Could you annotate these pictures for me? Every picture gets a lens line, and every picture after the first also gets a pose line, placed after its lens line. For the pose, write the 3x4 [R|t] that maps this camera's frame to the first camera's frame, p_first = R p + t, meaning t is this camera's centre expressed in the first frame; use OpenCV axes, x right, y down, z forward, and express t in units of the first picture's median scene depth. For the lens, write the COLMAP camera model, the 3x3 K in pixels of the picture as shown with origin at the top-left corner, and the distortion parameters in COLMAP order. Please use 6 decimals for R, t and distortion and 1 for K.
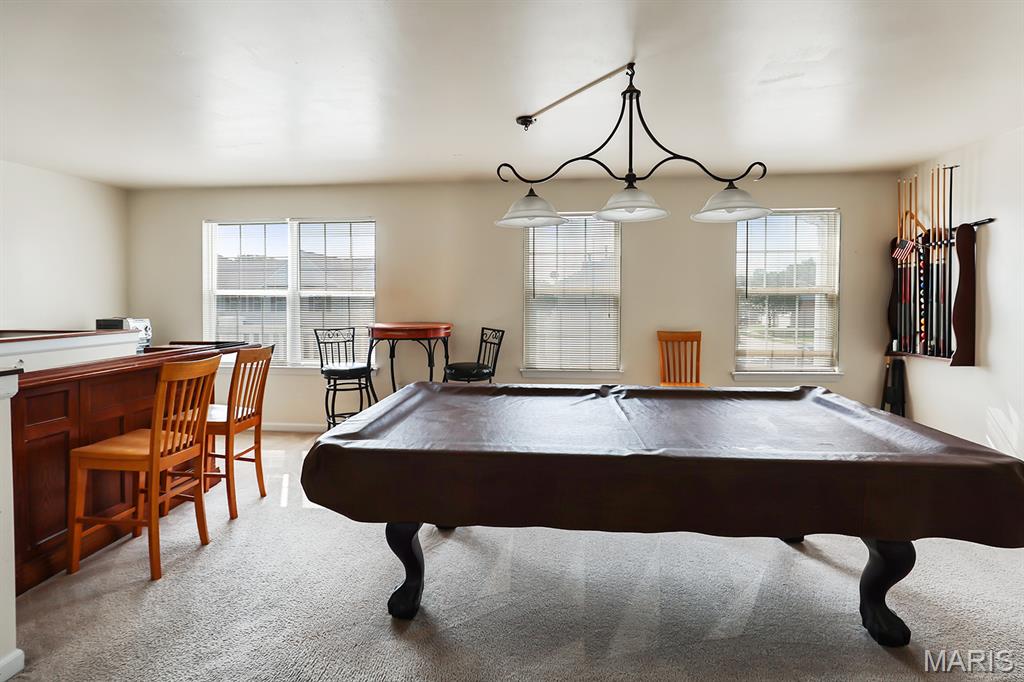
lens RADIAL K [[479.7, 0, 525.6], [0, 479.7, 309.9], [0, 0, 1]] dist [-0.034524, 0.003179]
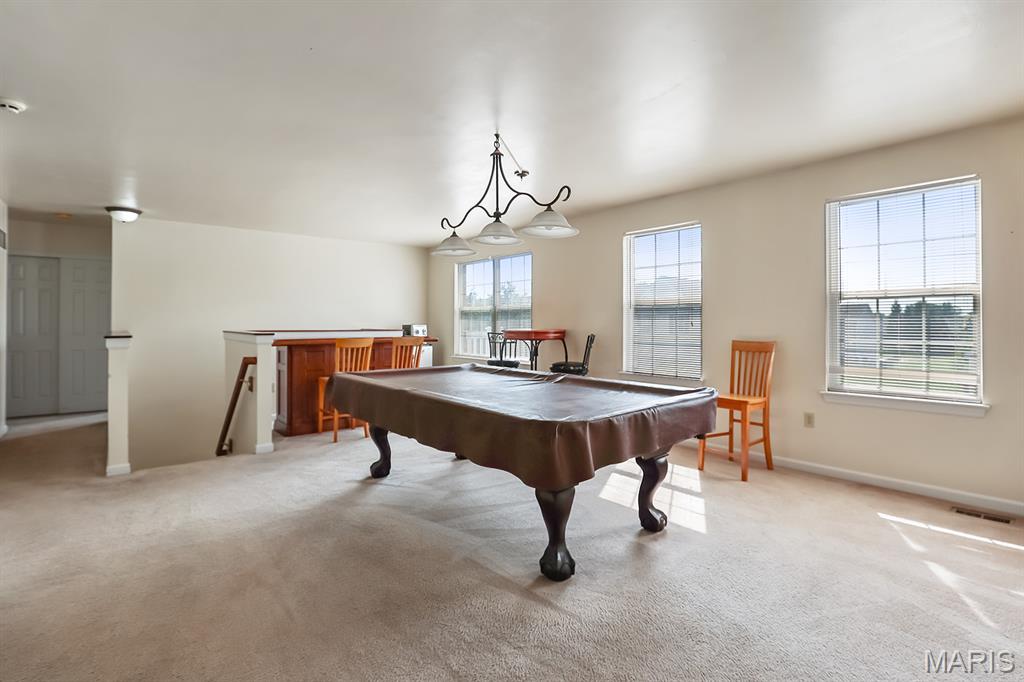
lens RADIAL K [[479.7, 0, 519.2], [0, 479.7, 324.3], [0, 0, 1]] dist [-0.034524, 0.003179]
pose [[0.711663, 0.004165, -0.702509, 0.726228], [-0.017680, 0.999772, -0.011982, 0.035494], [0.702299, 0.020947, 0.711574, 0.029441]]
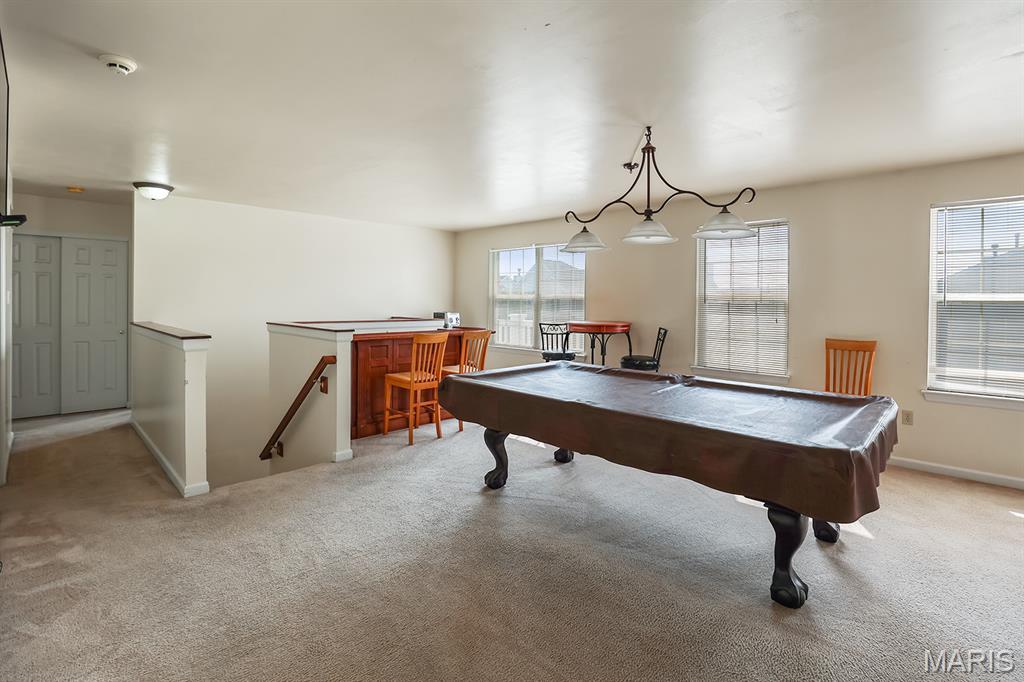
lens RADIAL K [[479.7, 0, 527.2], [0, 479.7, 309.6], [0, 0, 1]] dist [-0.034524, 0.003179]
pose [[0.776547, 0.019539, -0.629756, 0.463597], [-0.025594, 0.999672, -0.000543, 0.002234], [0.629540, 0.016539, 0.776792, -0.138309]]
